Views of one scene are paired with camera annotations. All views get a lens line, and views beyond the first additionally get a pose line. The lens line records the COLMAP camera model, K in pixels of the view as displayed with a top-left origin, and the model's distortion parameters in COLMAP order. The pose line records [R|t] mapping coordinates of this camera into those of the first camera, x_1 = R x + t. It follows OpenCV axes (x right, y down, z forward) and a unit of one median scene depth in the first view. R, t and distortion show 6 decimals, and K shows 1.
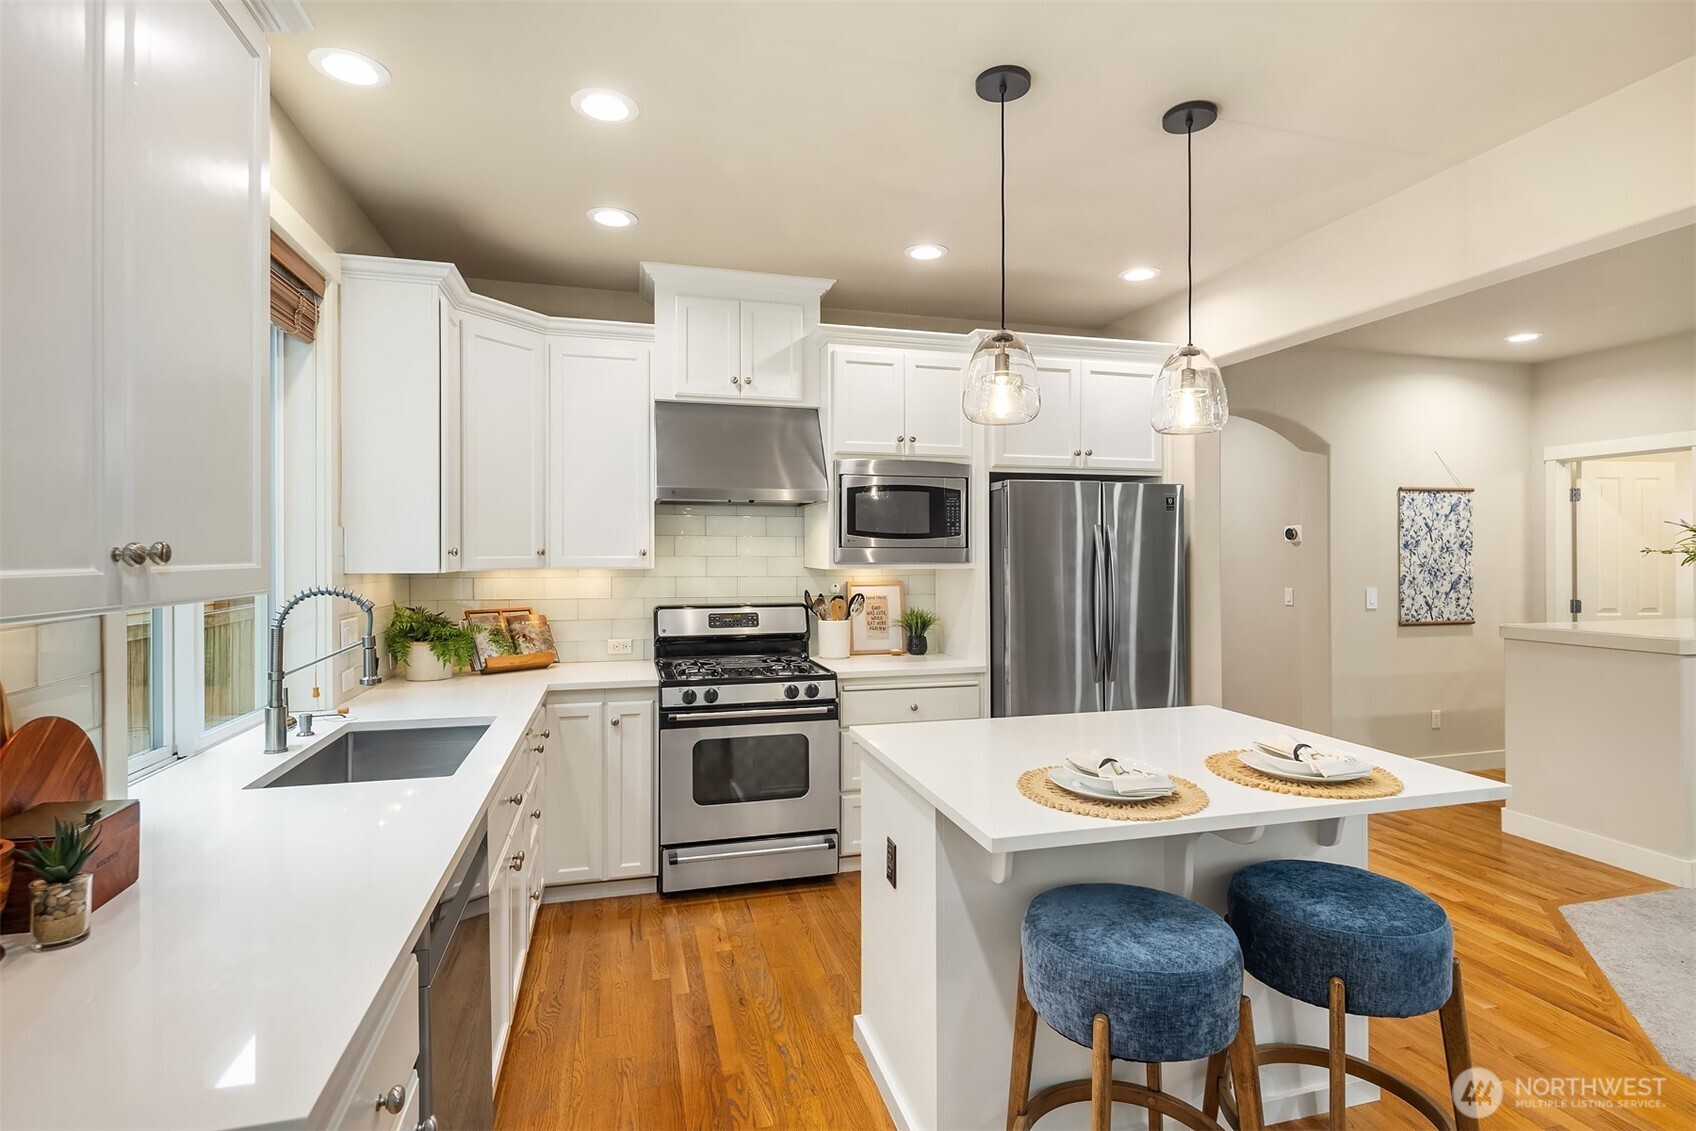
lens RADIAL K [[830.4, 0, 864.4], [0, 830.4, 558.4], [0, 0, 1]] dist [0.005581, -0.004714]
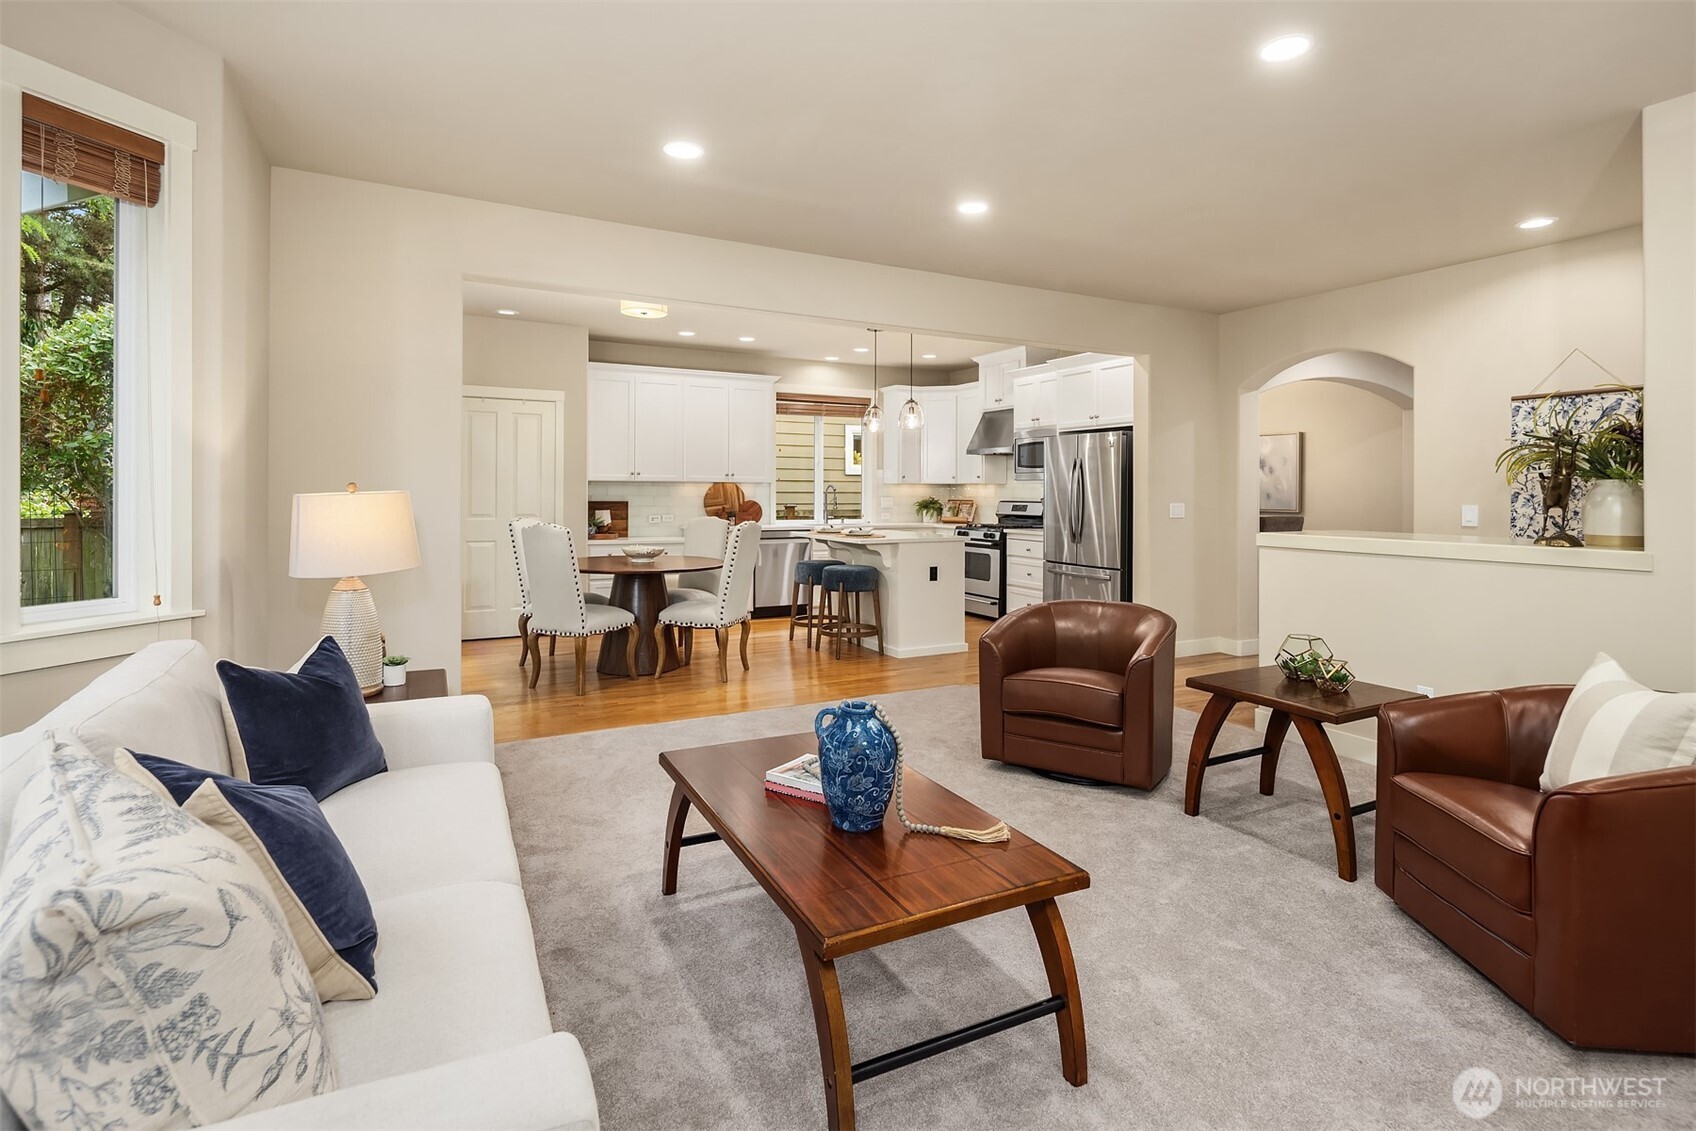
lens RADIAL K [[830.4, 0, 860.3], [0, 830.4, 496.8], [0, 0, 1]] dist [0.005581, -0.004714]
pose [[0.219646, 0.007647, -0.975550, 1.933784], [-0.011935, 0.999916, 0.005151, 0.041607], [0.975507, 0.010511, 0.219719, 0.137875]]
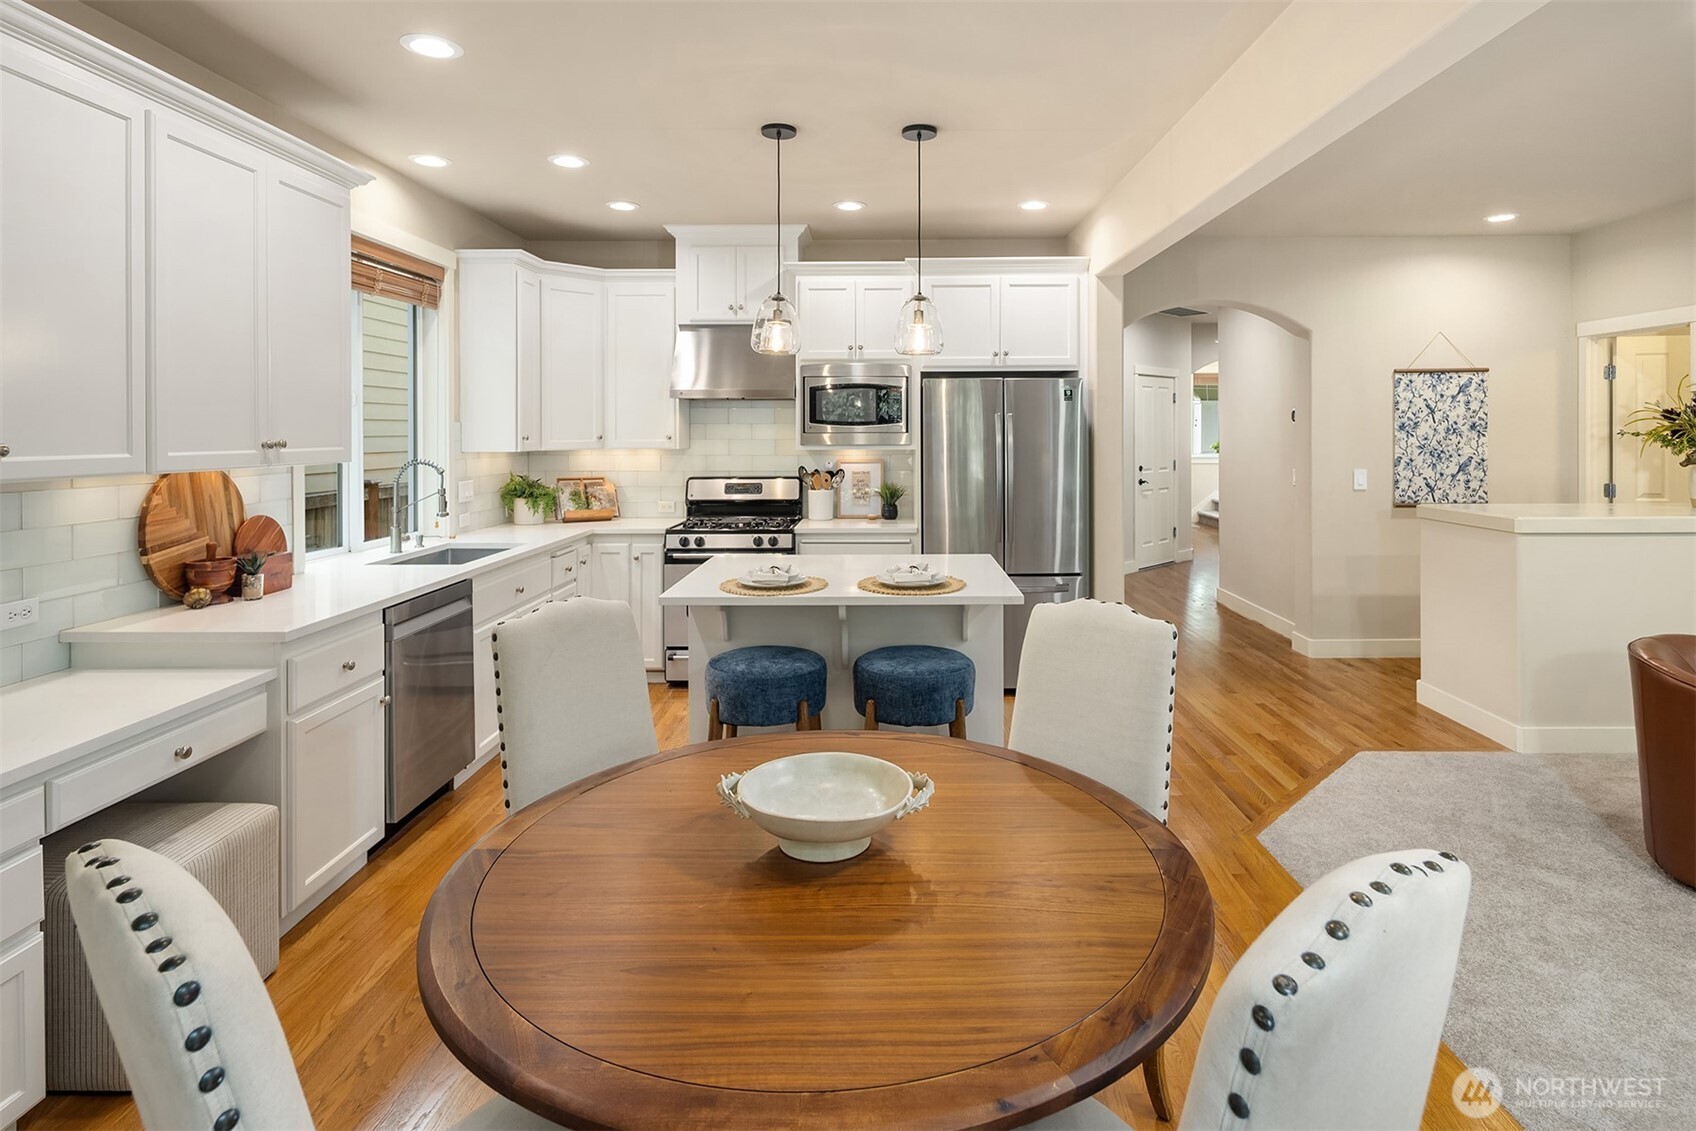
lens RADIAL K [[879.7, 0, 865.6], [0, 879.7, 450.2], [0, 0, 1]] dist [0.009569, -0.002368]
pose [[0.956578, 0.001556, -0.291471, 0.456625], [0.002686, 0.999896, 0.014153, -0.006106], [0.291463, -0.014322, 0.956475, -0.290701]]
